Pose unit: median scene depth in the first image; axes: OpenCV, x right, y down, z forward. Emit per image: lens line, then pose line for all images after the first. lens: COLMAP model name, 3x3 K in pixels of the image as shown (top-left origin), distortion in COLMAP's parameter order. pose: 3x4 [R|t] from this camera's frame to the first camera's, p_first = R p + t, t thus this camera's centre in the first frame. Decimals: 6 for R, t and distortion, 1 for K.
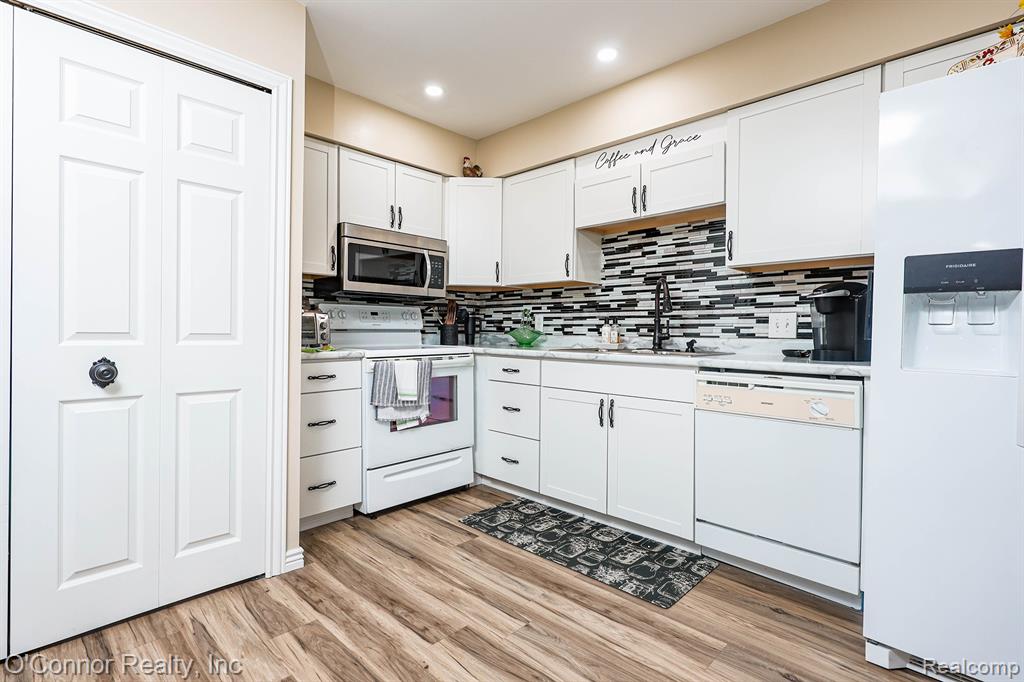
lens RADIAL K [[485.3, 0, 507.6], [0, 485.3, 332.5], [0, 0, 1]] dist [0.001195, -0.000008]
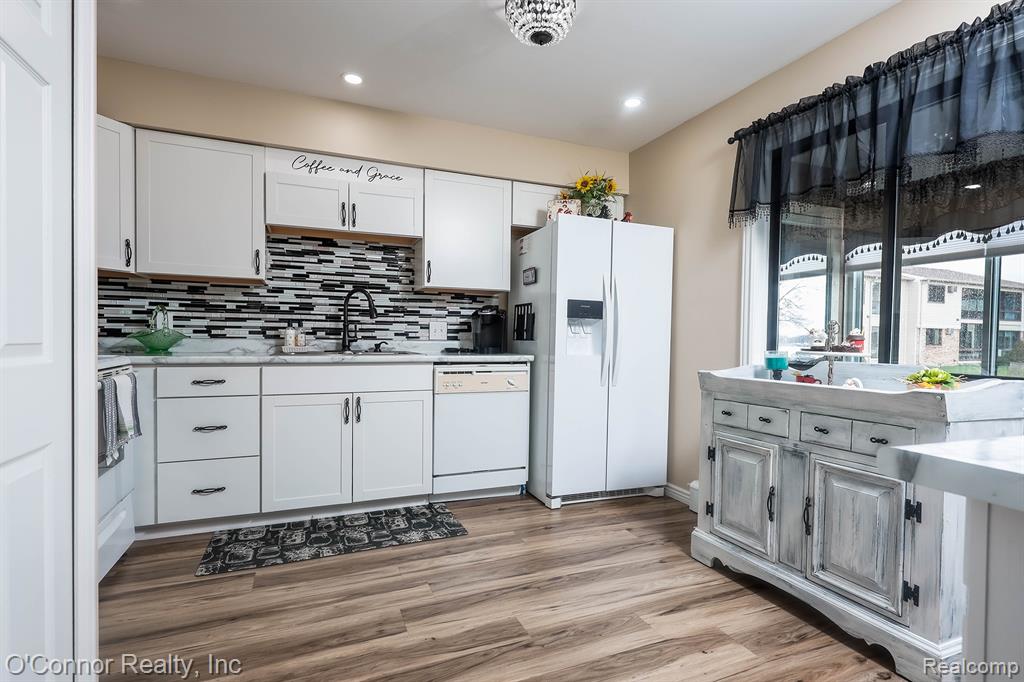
lens RADIAL K [[497.9, 0, 512.0], [0, 497.9, 341.0], [0, 0, 1]] dist [0.001677, -0.000131]
pose [[0.392278, -0.011423, 0.919776, -0.584514], [-0.005193, 0.999879, 0.014632, -0.006395], [-0.919832, -0.010516, 0.392172, 0.200724]]
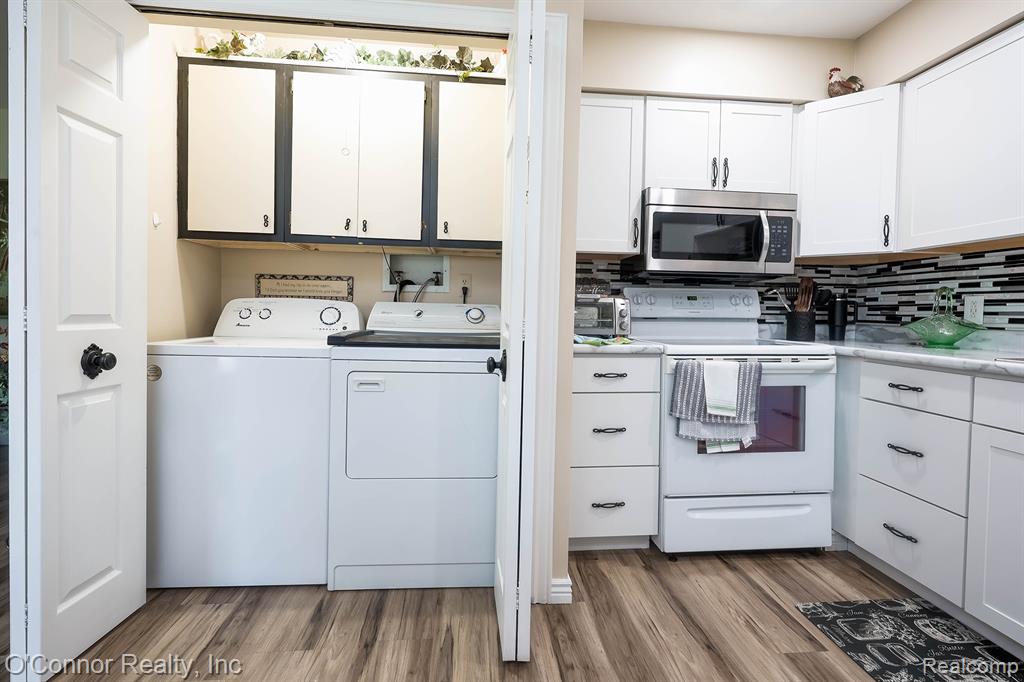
lens RADIAL K [[485.3, 0, 513.4], [0, 485.3, 325.2], [0, 0, 1]] dist [0.002173, 0.000138]
pose [[0.764417, 0.020054, -0.644411, 0.022550], [-0.011035, 0.999777, 0.018022, -0.005970], [0.644628, -0.006665, 0.764467, 0.220733]]
